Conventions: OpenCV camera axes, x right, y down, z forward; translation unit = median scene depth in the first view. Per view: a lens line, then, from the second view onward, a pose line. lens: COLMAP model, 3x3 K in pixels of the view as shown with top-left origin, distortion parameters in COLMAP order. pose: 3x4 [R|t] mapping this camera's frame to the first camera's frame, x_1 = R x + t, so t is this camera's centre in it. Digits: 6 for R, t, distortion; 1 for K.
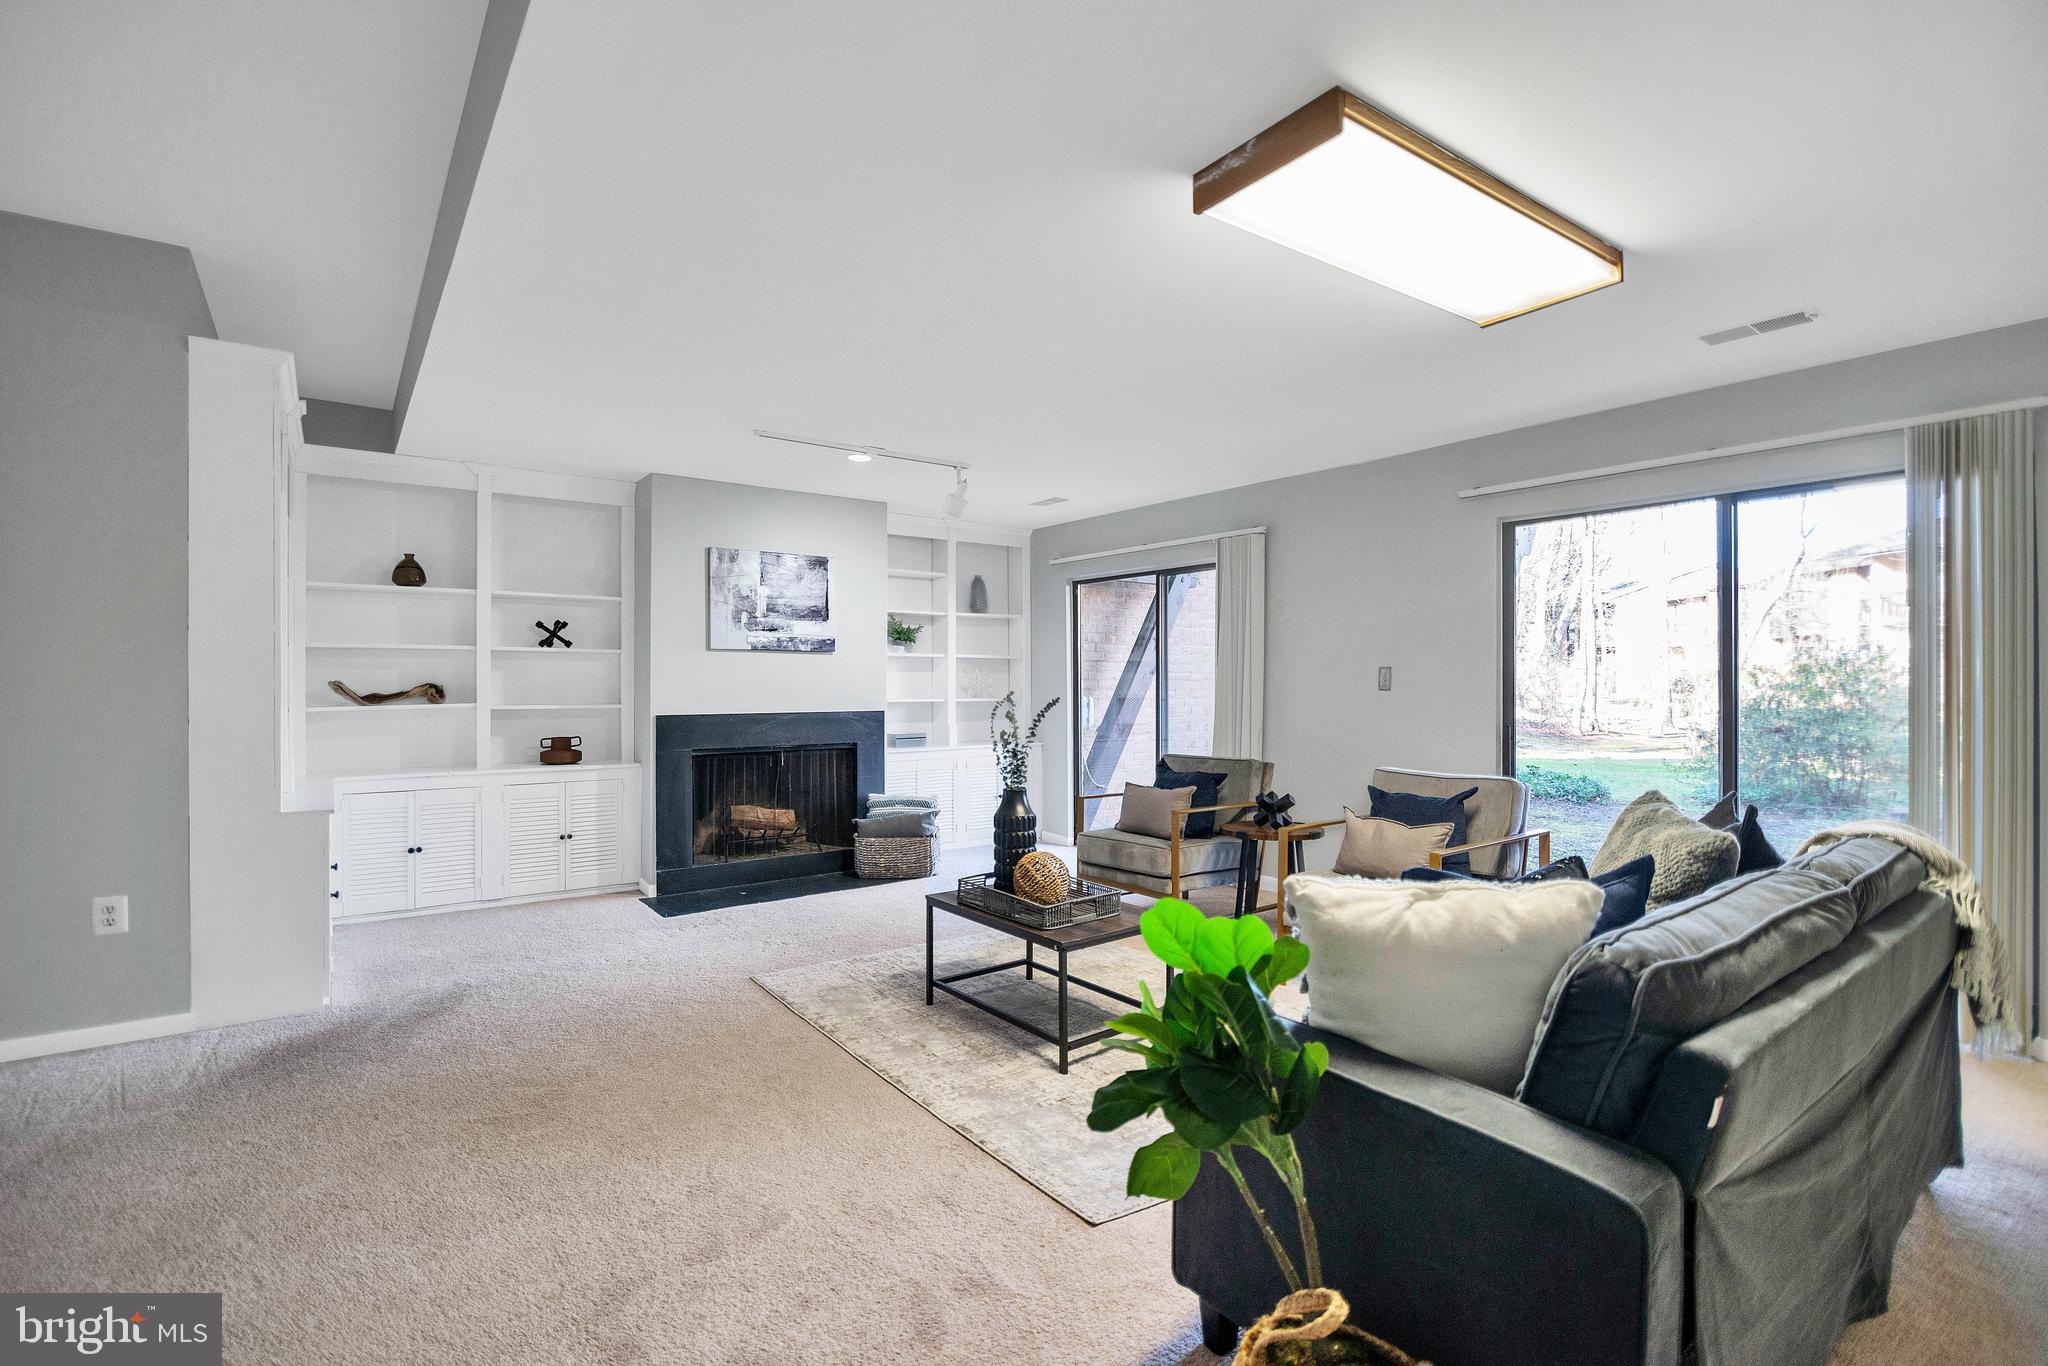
lens RADIAL K [[948.2, 0, 995.5], [0, 948.2, 689.9], [0, 0, 1]] dist [-0.000684, -0.000113]
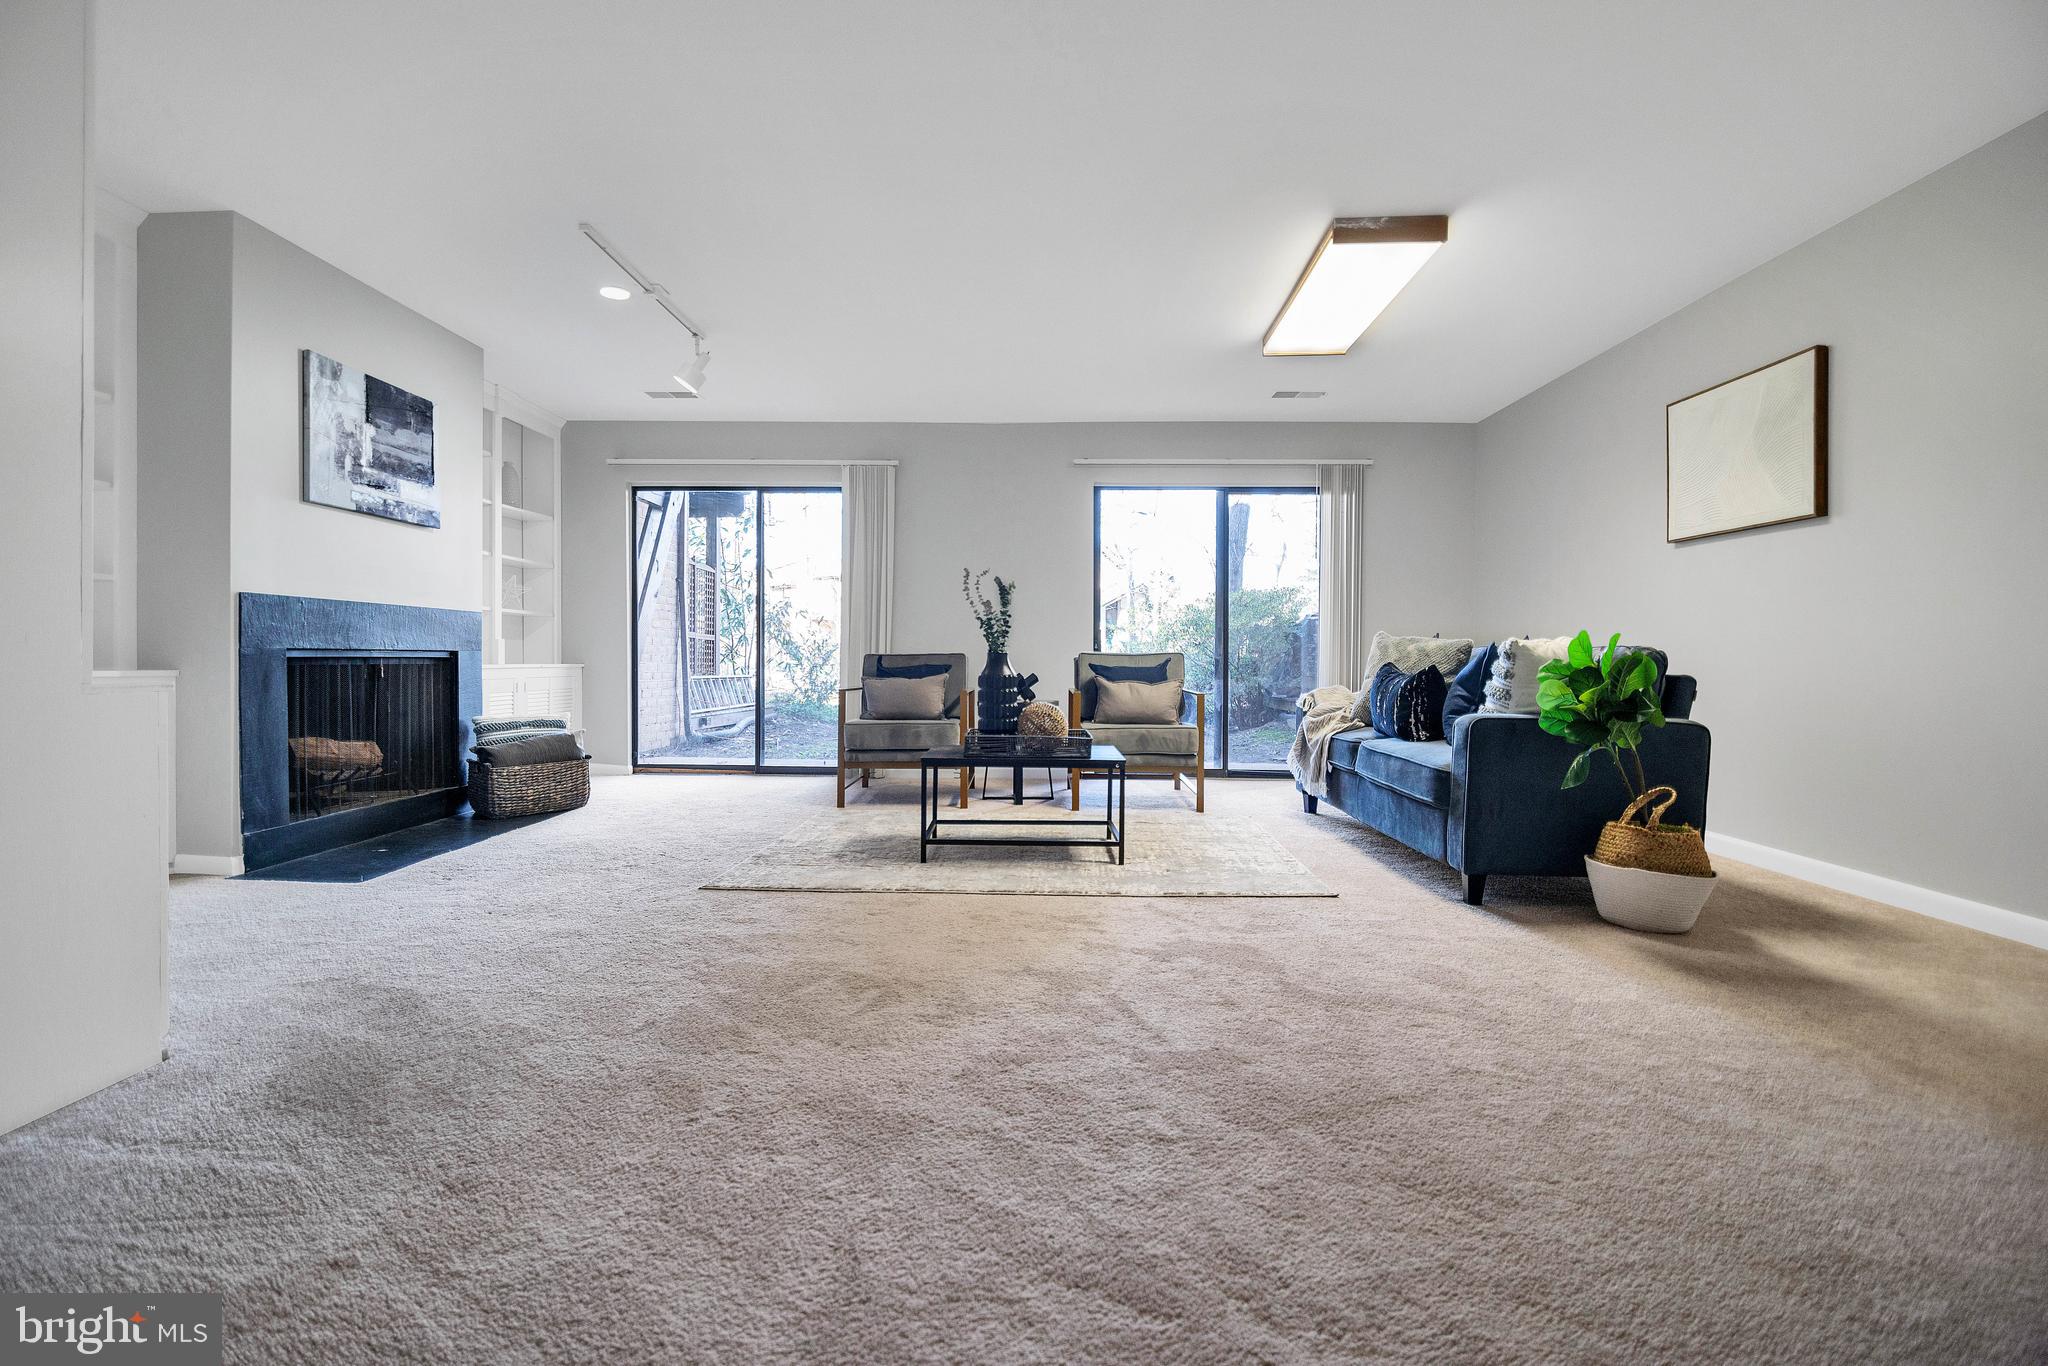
lens RADIAL K [[929.2, 0, 1023.3], [0, 929.2, 694.5], [0, 0, 1]] dist [-0.013681, -0.000521]
pose [[0.596390, -0.026070, 0.802271, -0.521356], [0.000360, 0.999481, 0.032210, 0.073042], [-0.802695, -0.018921, 0.596090, 0.195148]]
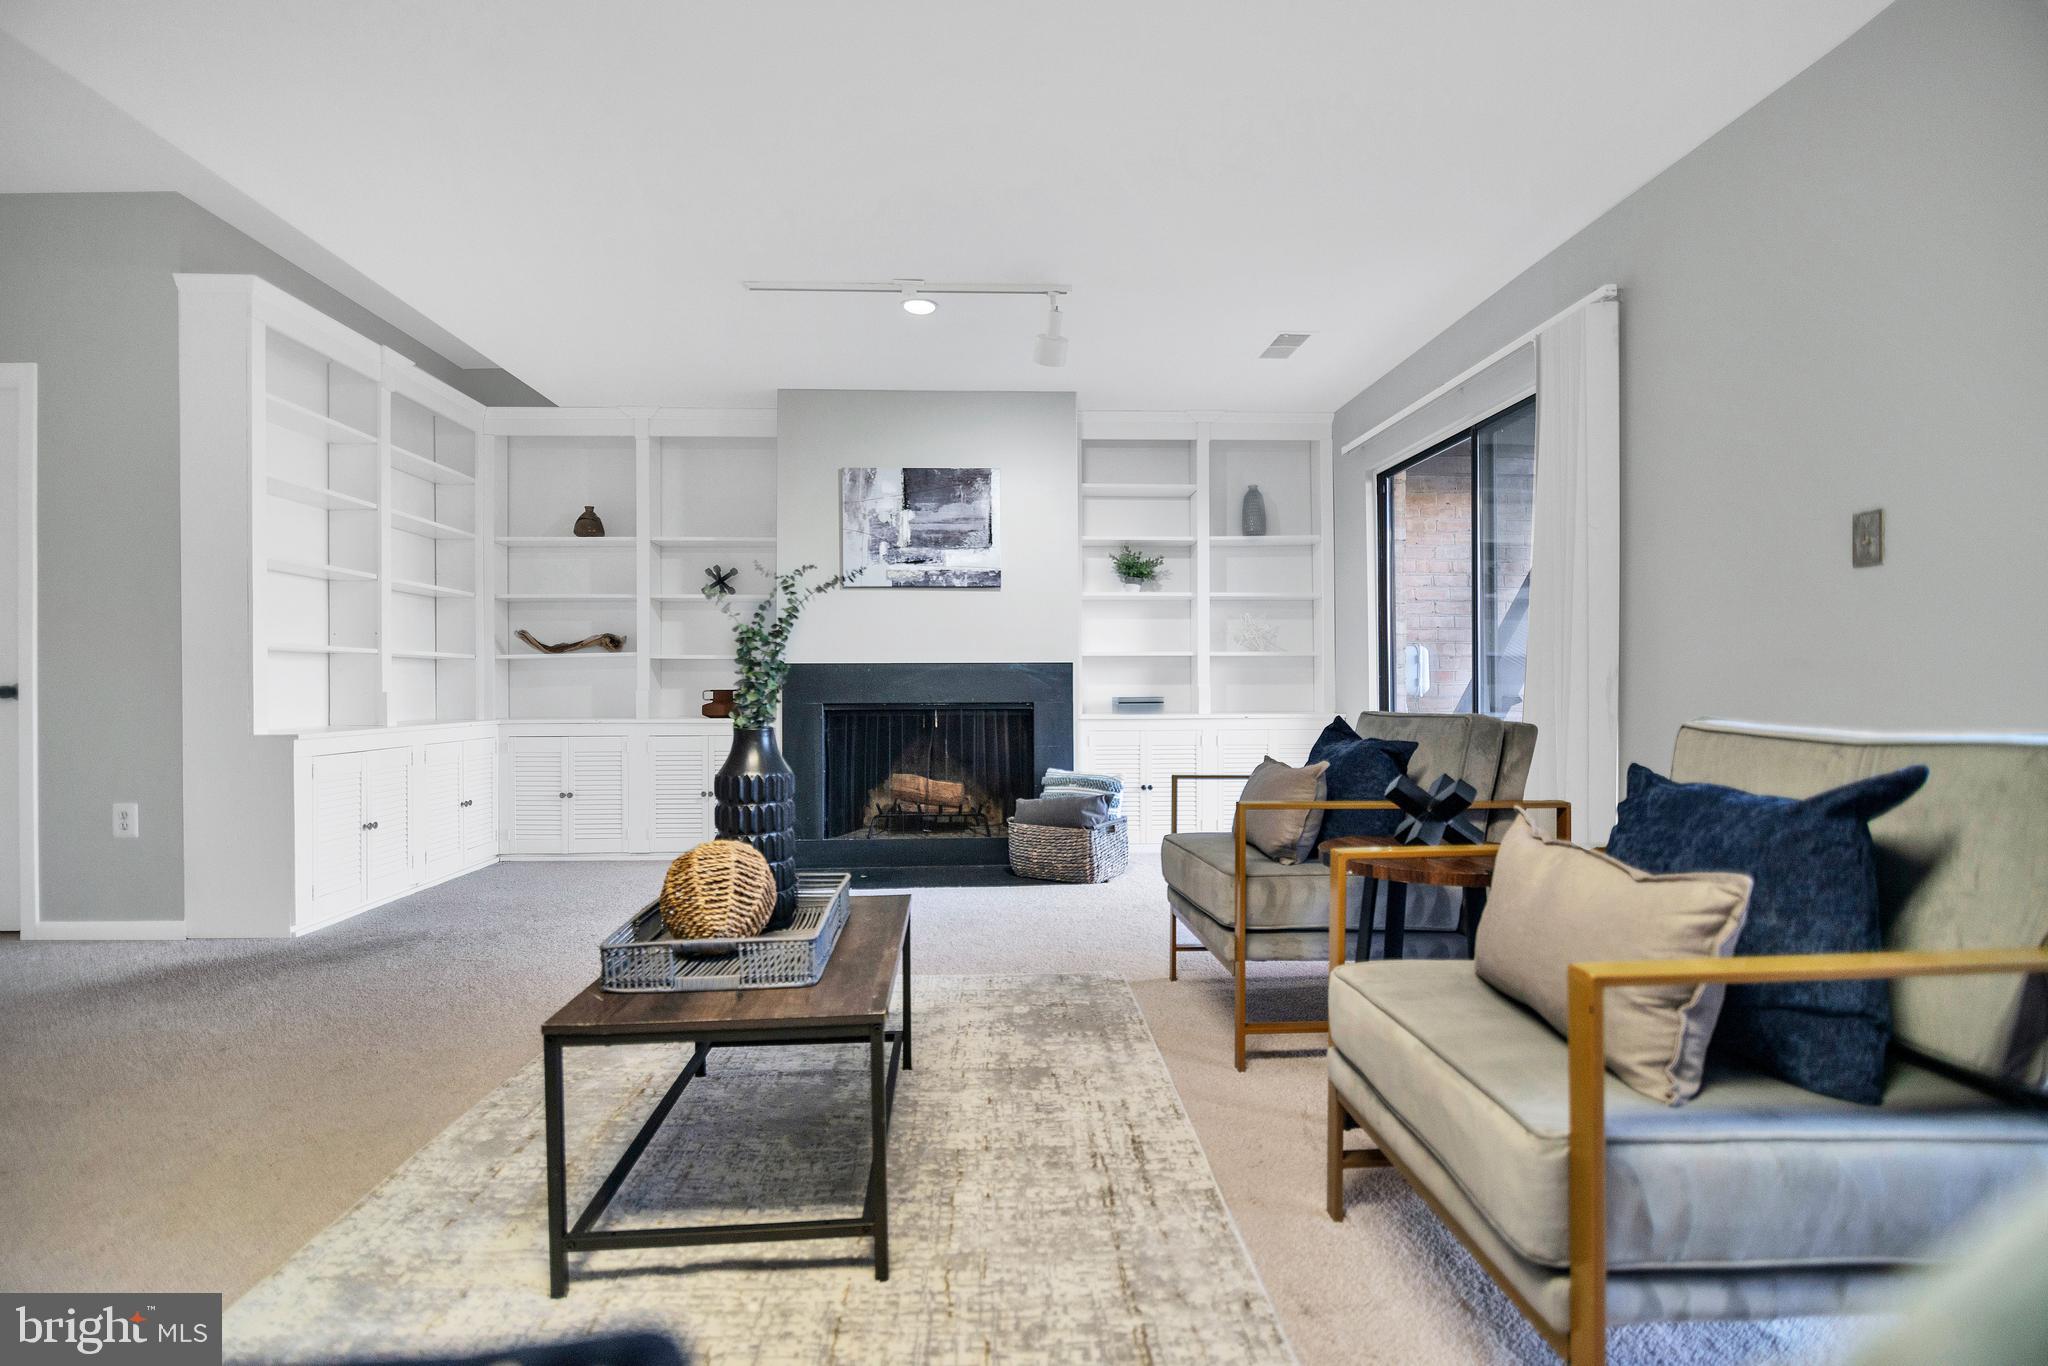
lens RADIAL K [[914.9, 0, 1004.1], [0, 914.9, 692.3], [0, 0, 1]] dist [-0.003049, -0.000546]
pose [[0.835128, 0.001203, -0.550055, 0.271765], [-0.000613, 0.999999, 0.001256, 0.050444], [0.550056, -0.000712, 0.835127, 0.386249]]
